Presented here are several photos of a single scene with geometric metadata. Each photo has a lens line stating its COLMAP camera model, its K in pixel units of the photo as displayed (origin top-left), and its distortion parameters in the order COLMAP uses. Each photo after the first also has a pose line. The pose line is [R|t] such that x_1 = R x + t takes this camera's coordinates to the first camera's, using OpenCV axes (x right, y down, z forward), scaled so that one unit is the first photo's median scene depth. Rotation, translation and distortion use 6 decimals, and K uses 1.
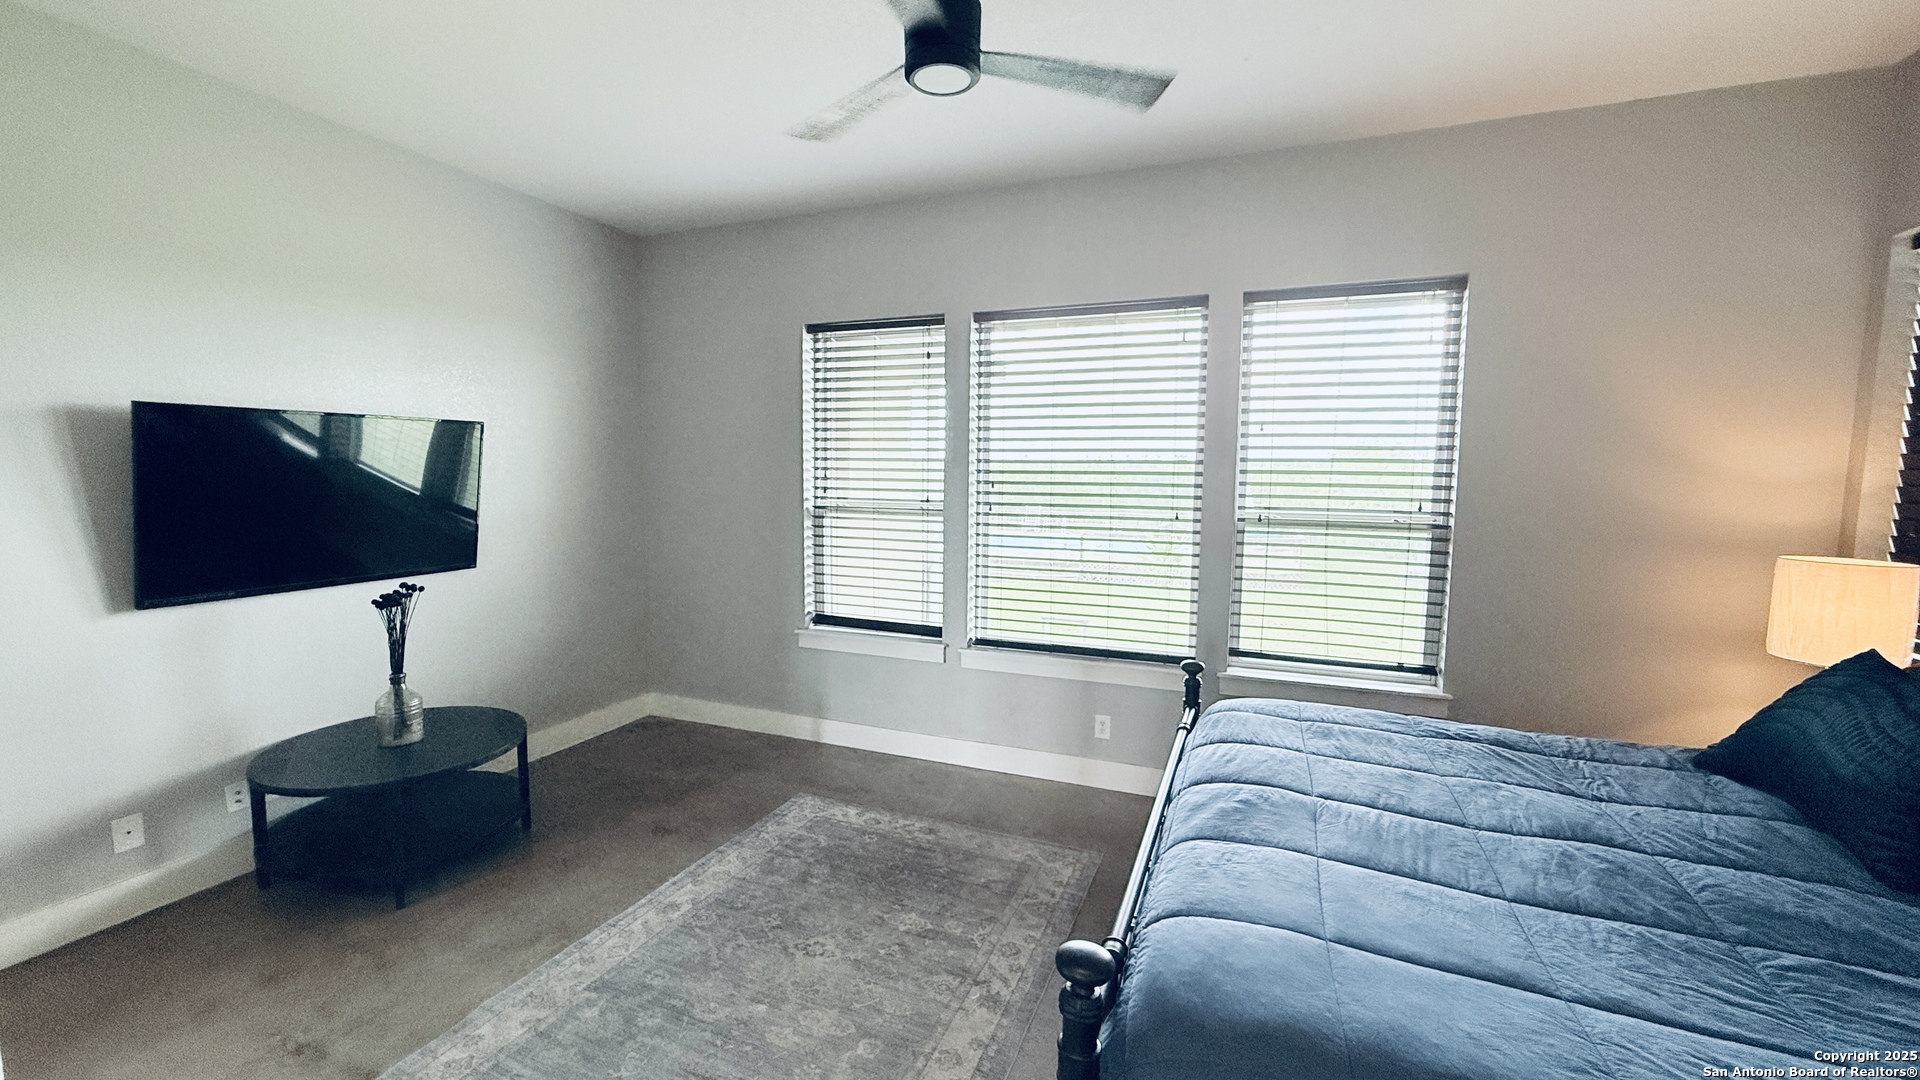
lens RADIAL K [[763.2, 0, 950.1], [0, 763.2, 540.1], [0, 0, 1]] dist [-0.002112, -0.000175]
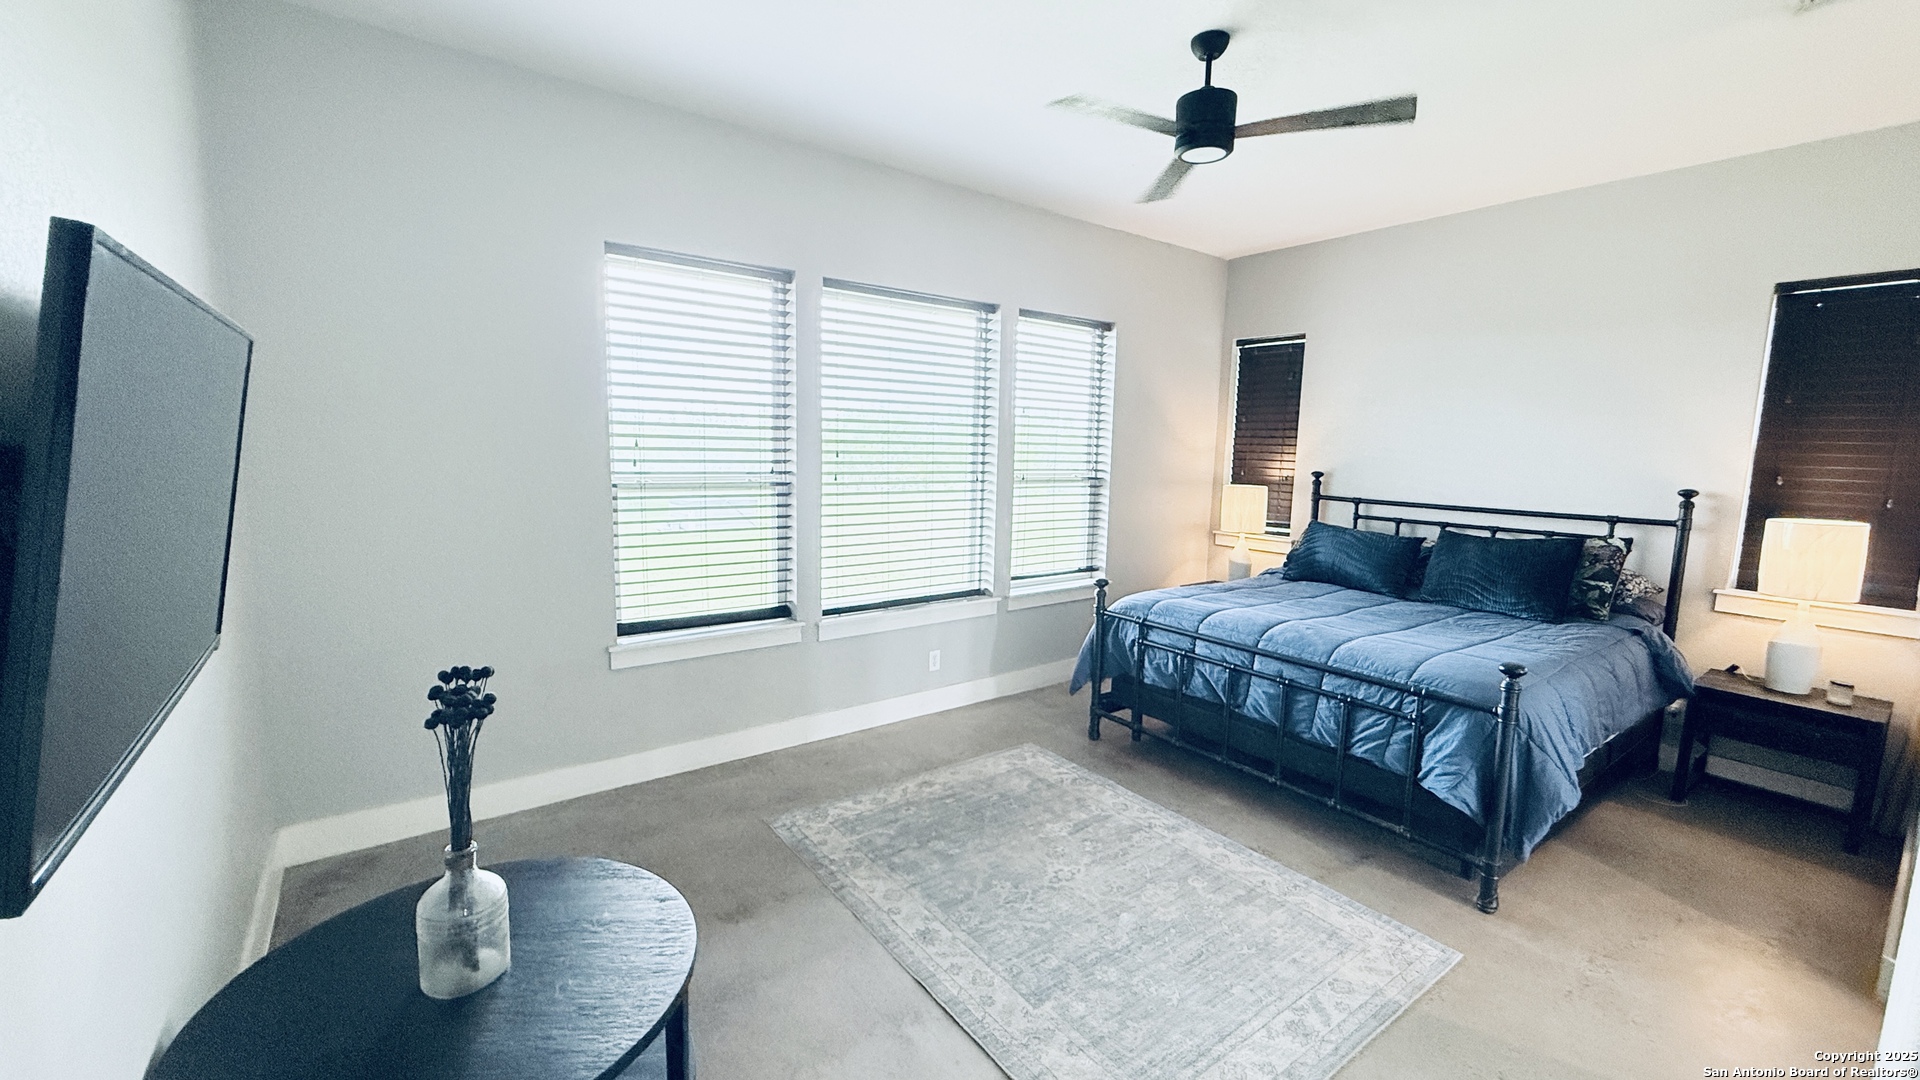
lens RADIAL K [[763.2, 0, 952.7], [0, 763.2, 539.0], [0, 0, 1]] dist [-0.002112, -0.000175]
pose [[0.523758, -0.103702, 0.845532, -0.829916], [0.064945, 0.994535, 0.081748, -0.039042], [-0.849388, 0.012097, 0.527630, 0.390051]]
